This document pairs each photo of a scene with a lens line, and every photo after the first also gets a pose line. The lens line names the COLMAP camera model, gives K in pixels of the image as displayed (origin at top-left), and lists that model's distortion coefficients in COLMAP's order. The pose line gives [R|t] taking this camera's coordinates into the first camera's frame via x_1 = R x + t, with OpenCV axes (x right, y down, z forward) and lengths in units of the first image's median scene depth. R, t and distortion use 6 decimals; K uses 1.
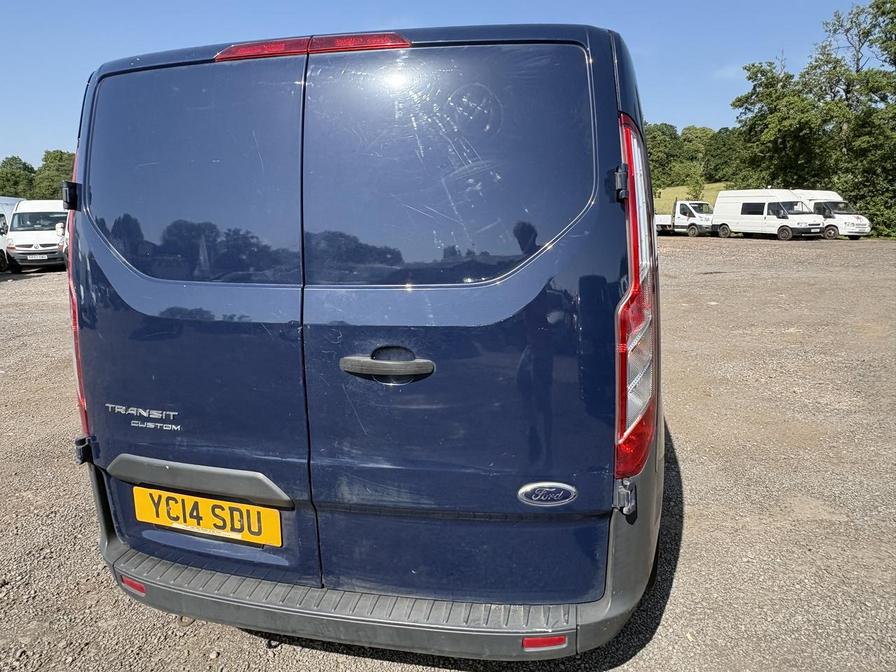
lens RADIAL K [[599.9, 0, 449.1], [0, 599.9, 333.1], [0, 0, 1]] dist [-0.000389, 0.006983]
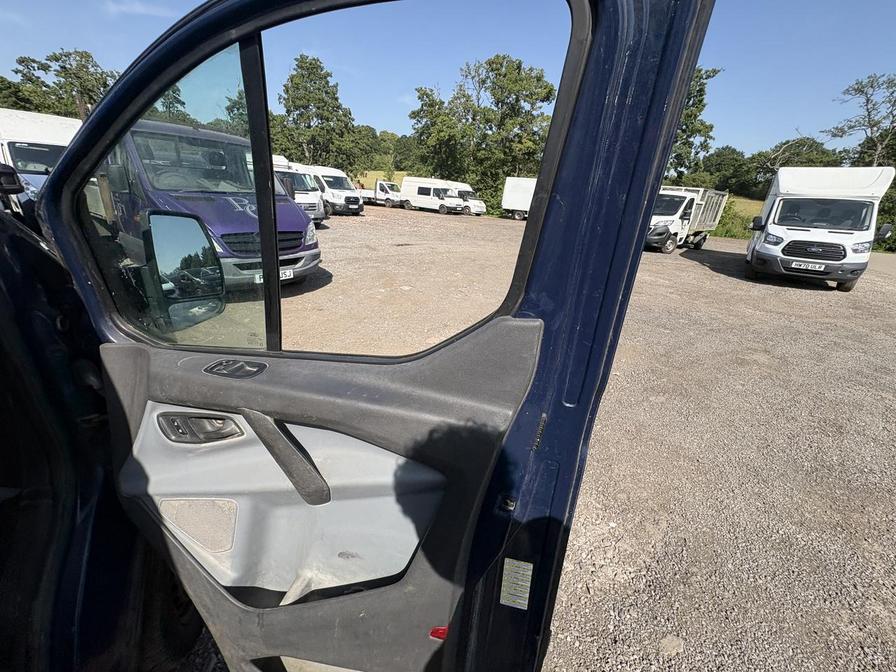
lens RADIAL K [[359.4, 0, 445.8], [0, 359.4, 339.2], [0, 0, 1]] dist [0.002911, 0.000229]
pose [[0.861995, -0.117515, 0.493107, 0.048679], [0.013247, 0.977648, 0.209831, -0.026035], [-0.506743, -0.174341, 0.844285, 0.113914]]
